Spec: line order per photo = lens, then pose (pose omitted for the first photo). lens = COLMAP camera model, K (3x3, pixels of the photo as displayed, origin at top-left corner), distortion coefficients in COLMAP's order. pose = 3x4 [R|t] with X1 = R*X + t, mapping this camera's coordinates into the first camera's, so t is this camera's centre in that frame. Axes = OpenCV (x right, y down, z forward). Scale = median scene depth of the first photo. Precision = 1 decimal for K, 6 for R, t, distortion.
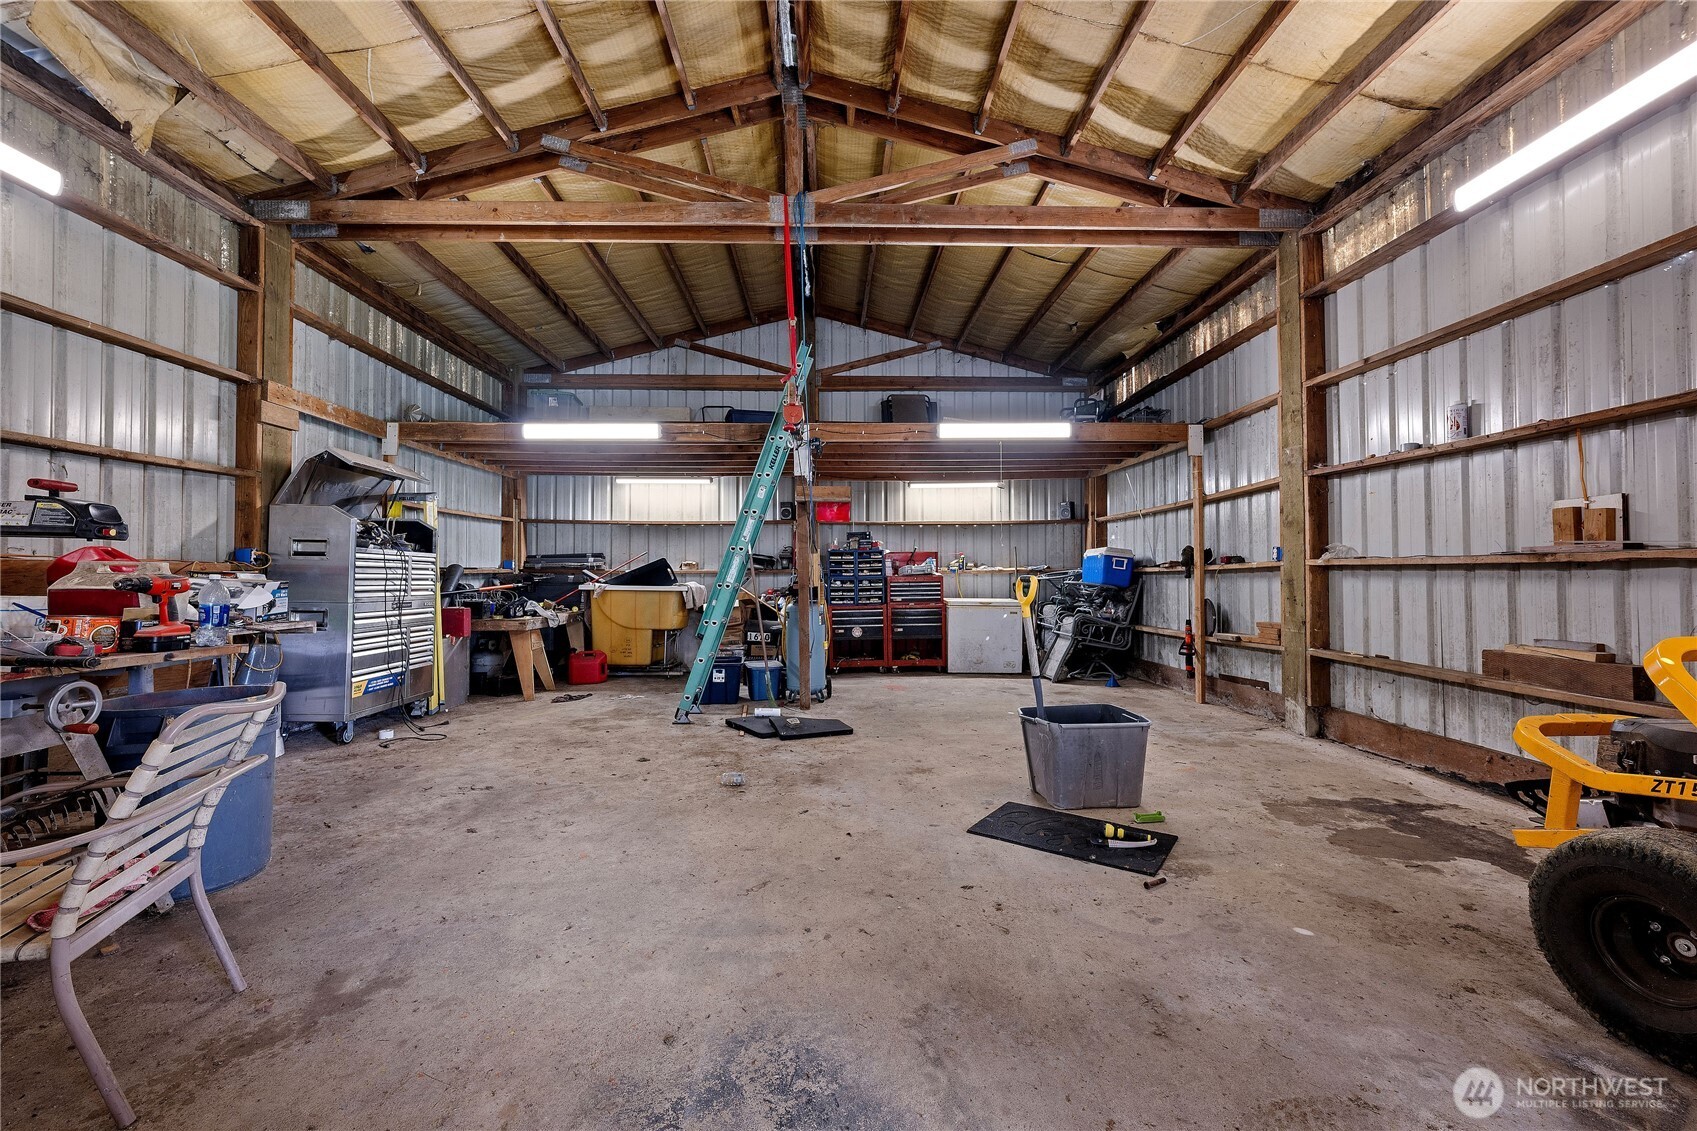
lens RADIAL K [[672.5, 0, 849.1], [0, 672.5, 569.4], [0, 0, 1]] dist [-0.000020, -0.000204]
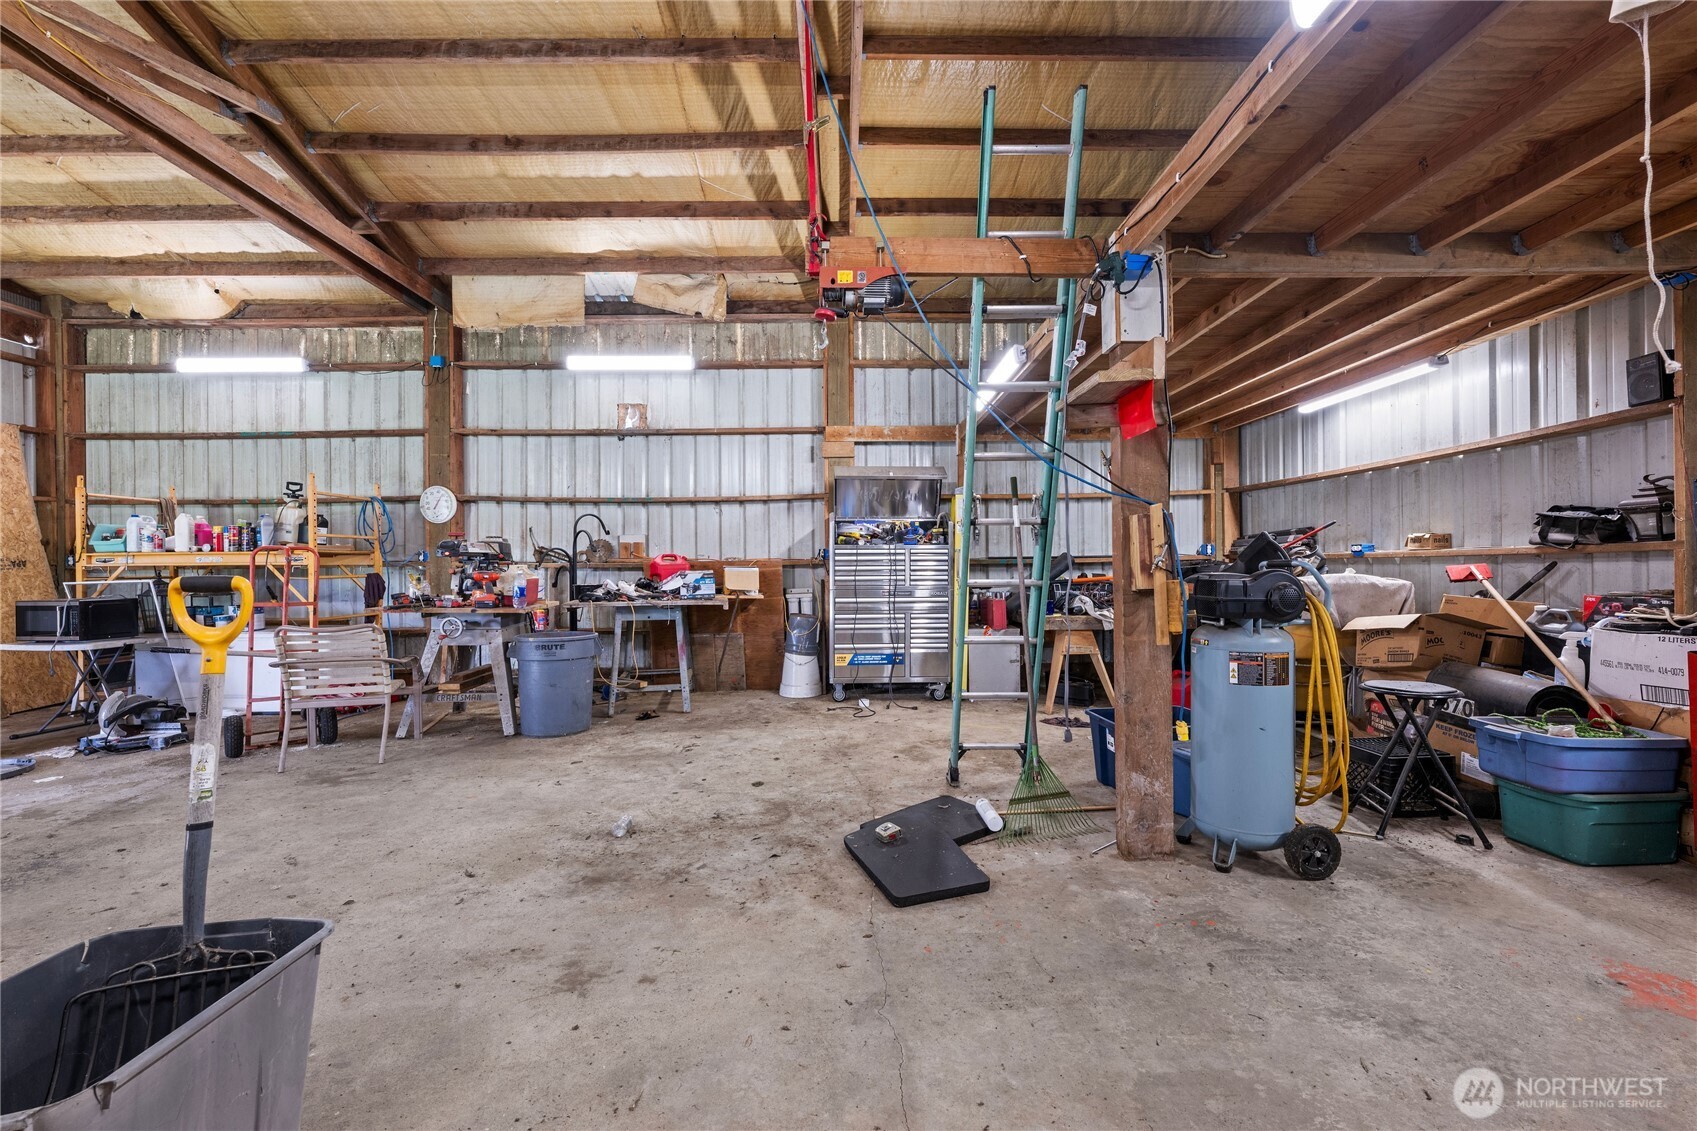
lens RADIAL K [[672.5, 0, 849.7], [0, 672.5, 563.3], [0, 0, 1]] dist [-0.000020, -0.000204]
pose [[-0.023831, -0.004948, -0.999704, 0.588883], [0.020291, 0.999779, -0.005432, 0.010116], [0.999510, -0.020415, -0.023725, 1.225479]]
